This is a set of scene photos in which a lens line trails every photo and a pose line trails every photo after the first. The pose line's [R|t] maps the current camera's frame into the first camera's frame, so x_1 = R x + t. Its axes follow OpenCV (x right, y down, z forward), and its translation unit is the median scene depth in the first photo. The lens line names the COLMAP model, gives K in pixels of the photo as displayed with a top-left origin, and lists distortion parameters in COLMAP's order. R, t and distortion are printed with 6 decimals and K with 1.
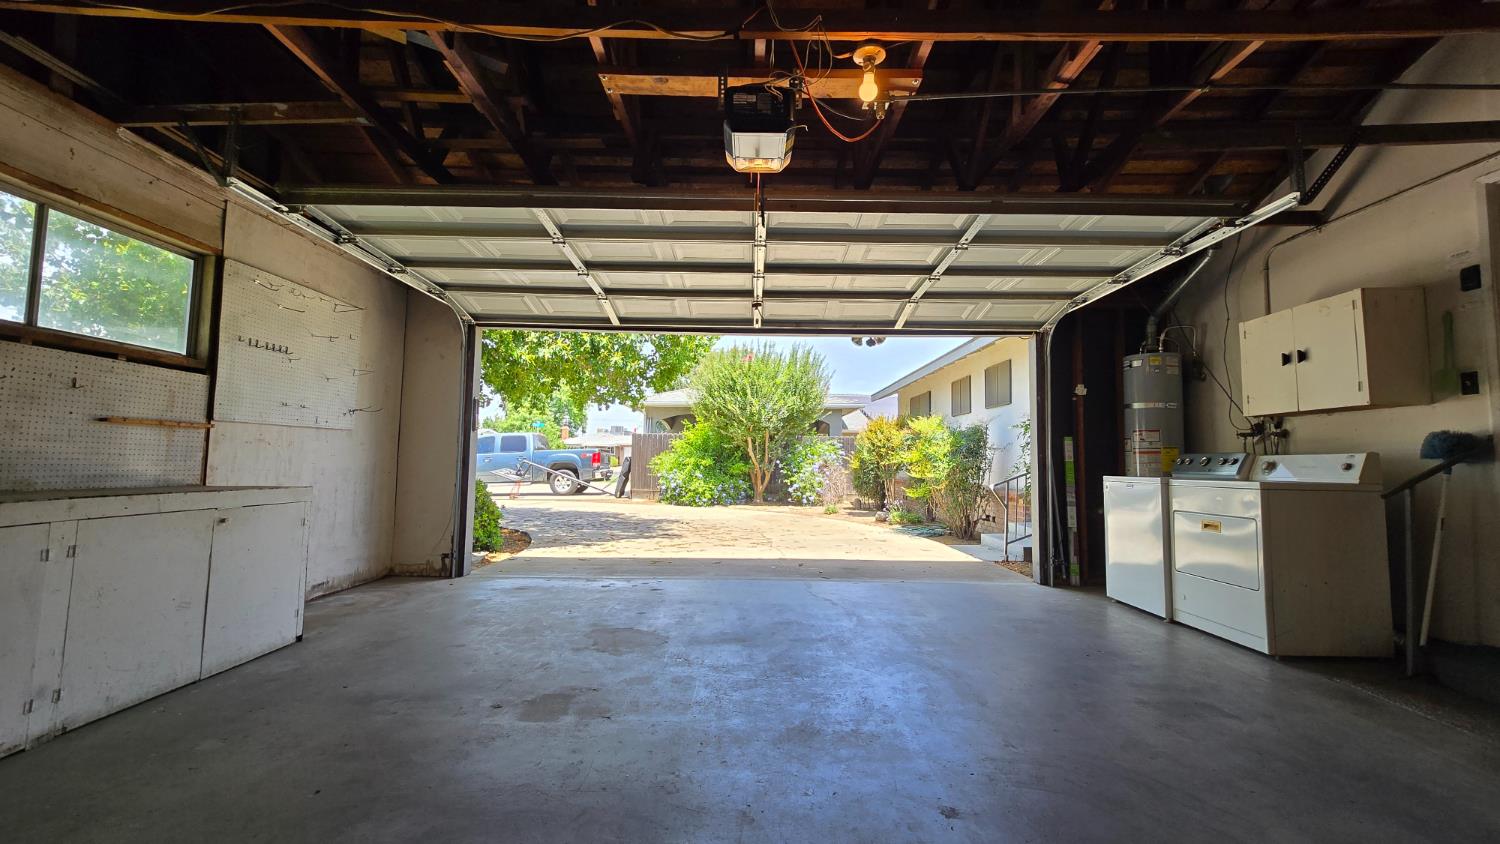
lens RADIAL K [[612.6, 0, 757.2], [0, 612.6, 418.8], [0, 0, 1]] dist [-0.006296, 0.002916]
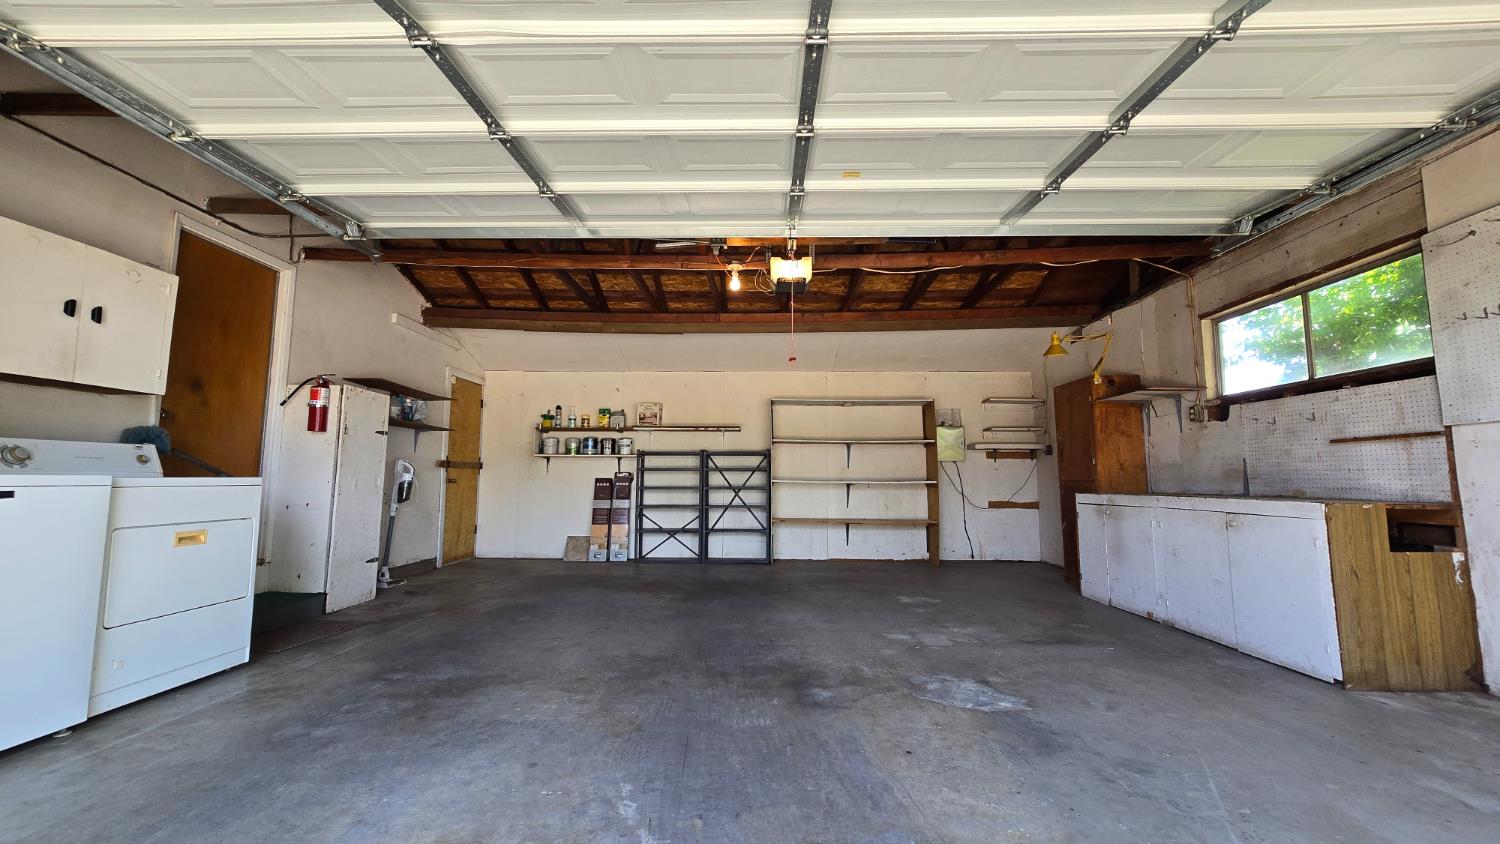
lens RADIAL K [[612.6, 0, 746.0], [0, 612.6, 414.4], [0, 0, 1]] dist [-0.006296, 0.002916]
pose [[-0.999137, -0.013507, 0.039267, 0.035343], [-0.020334, 0.983629, -0.179053, 0.142092], [-0.036206, -0.179697, -0.983056, 1.686004]]
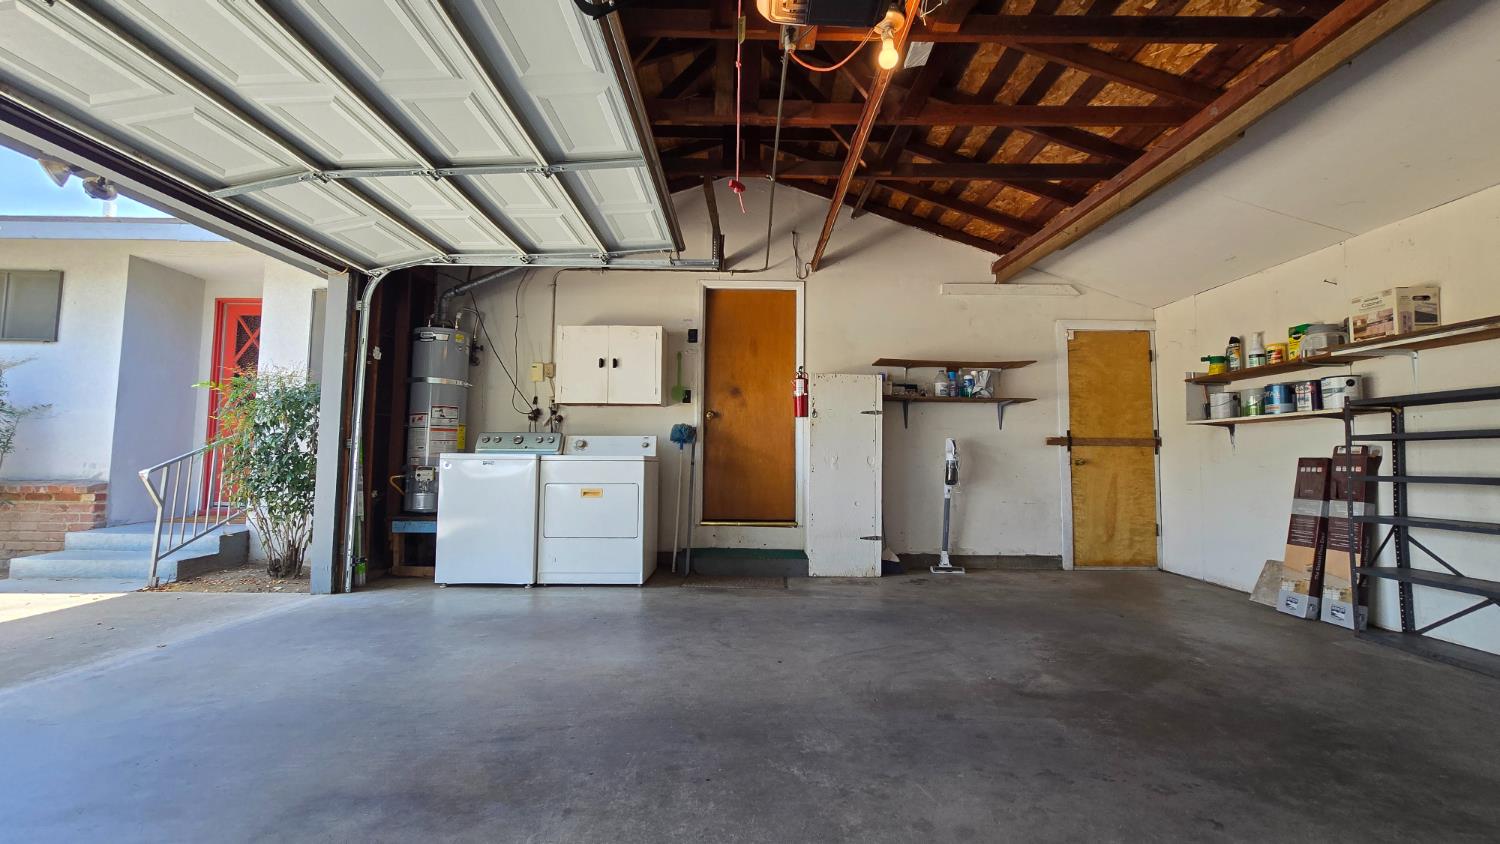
lens RADIAL K [[612.6, 0, 754.1], [0, 612.6, 419.2], [0, 0, 1]] dist [-0.006296, 0.002916]
pose [[0.001424, 0.053221, 0.998582, -0.450178], [-0.081221, 0.995290, -0.052930, 0.066769], [-0.996695, -0.081031, 0.005740, 0.665917]]
